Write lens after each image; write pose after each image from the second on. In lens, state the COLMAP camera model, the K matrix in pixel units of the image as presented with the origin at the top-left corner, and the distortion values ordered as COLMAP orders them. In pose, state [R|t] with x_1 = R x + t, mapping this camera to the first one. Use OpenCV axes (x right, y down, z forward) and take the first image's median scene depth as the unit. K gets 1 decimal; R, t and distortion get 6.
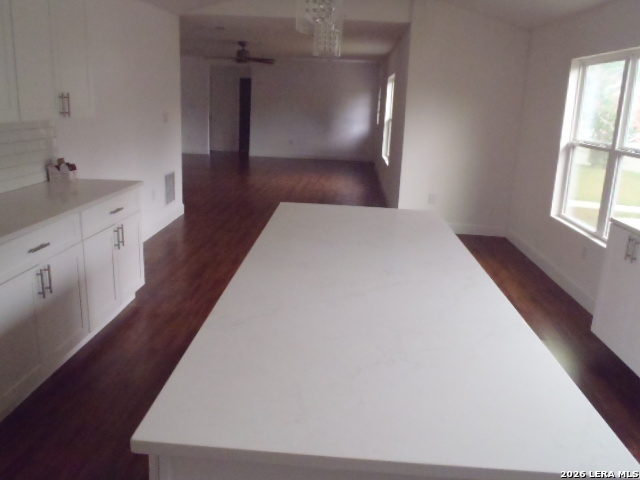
lens RADIAL K [[547.5, 0, 319.4], [0, 547.5, 236.3], [0, 0, 1]] dist [-0.059299, 0.023218]
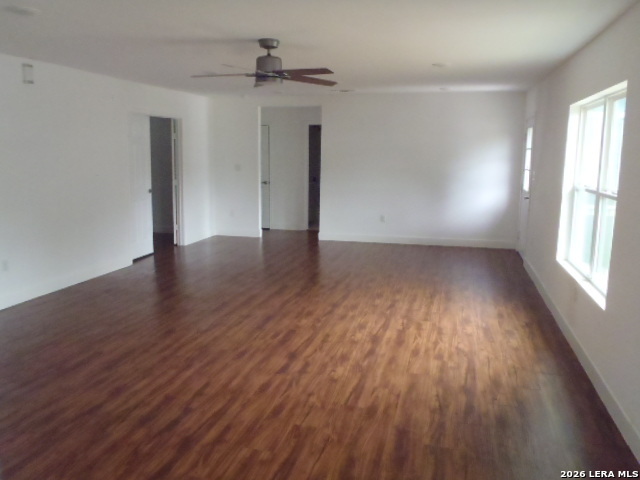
lens RADIAL K [[547.5, 0, 323.2], [0, 547.5, 241.7], [0, 0, 1]] dist [-0.059299, 0.023218]
pose [[0.983852, -0.001273, -0.178981, -0.005139], [-0.013951, 0.996387, -0.083773, -0.096514], [0.178441, 0.084917, 0.980280, 0.379097]]
